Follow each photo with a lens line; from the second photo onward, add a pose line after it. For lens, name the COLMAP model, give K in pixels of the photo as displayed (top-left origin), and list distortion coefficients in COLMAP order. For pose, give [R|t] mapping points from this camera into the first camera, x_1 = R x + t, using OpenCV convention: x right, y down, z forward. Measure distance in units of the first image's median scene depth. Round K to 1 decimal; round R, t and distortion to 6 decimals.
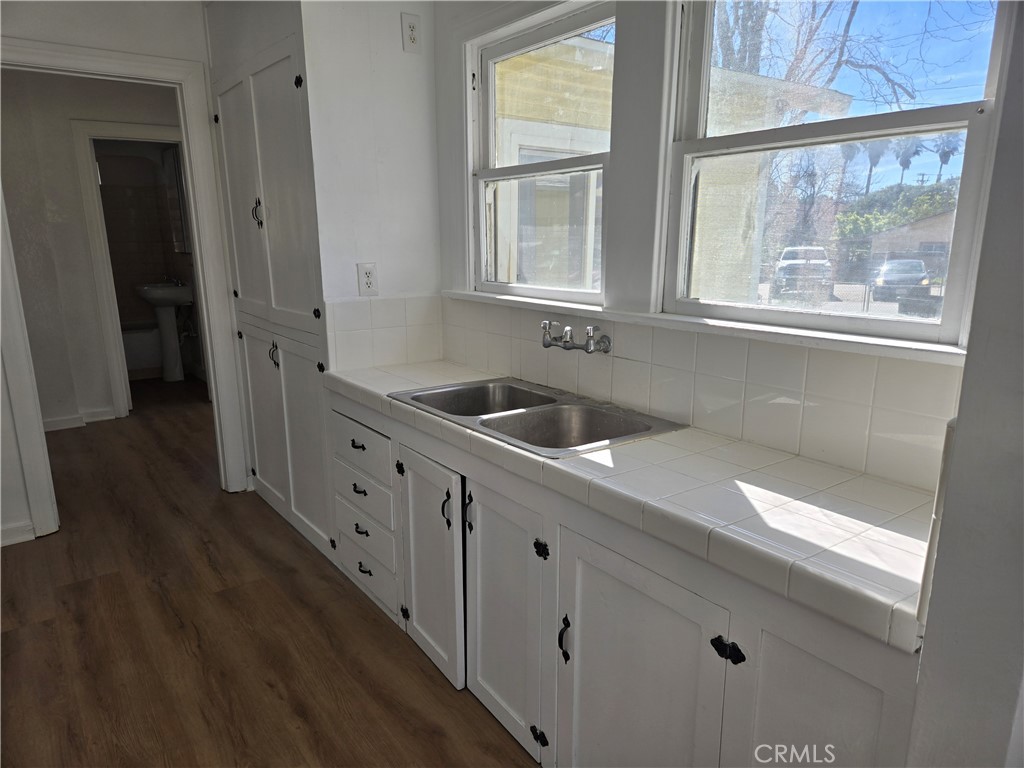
lens RADIAL K [[670.0, 0, 512.0], [0, 670.0, 384.0], [0, 0, 1]] dist [0.003649, -0.001919]
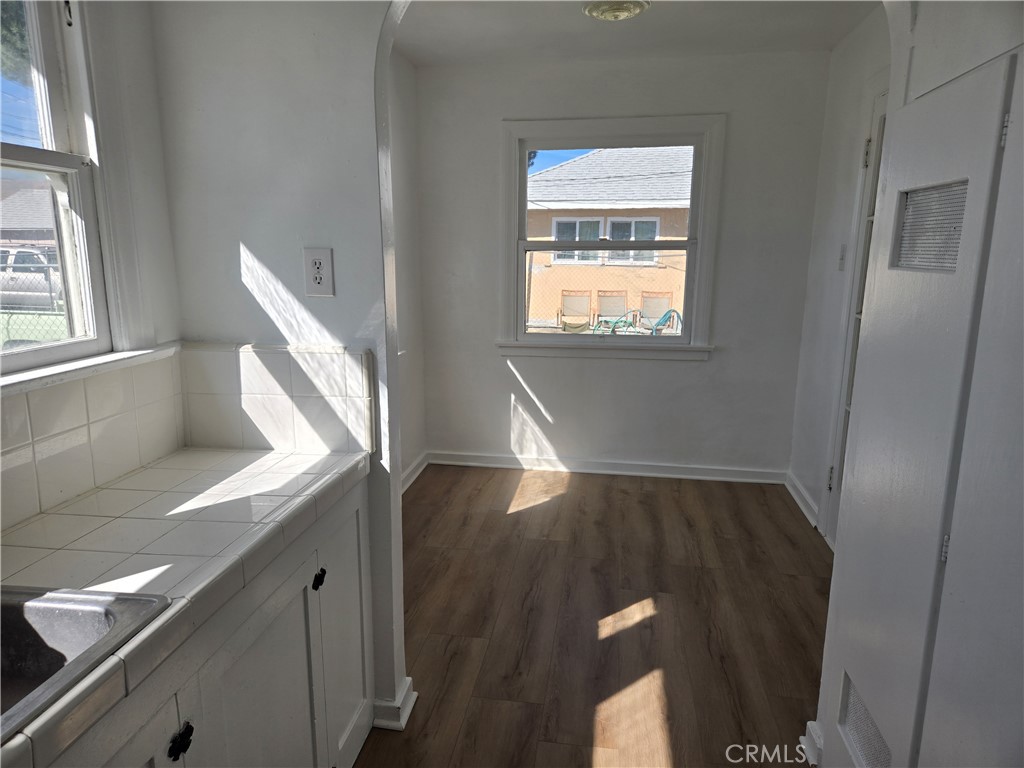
lens RADIAL K [[670.0, 0, 512.0], [0, 670.0, 384.0], [0, 0, 1]] dist [0.003649, -0.001919]
pose [[-0.690717, -0.133810, 0.710637, -0.721457], [0.172231, 0.924007, 0.341390, -0.294765], [-0.702315, 0.358198, -0.615181, 1.312886]]
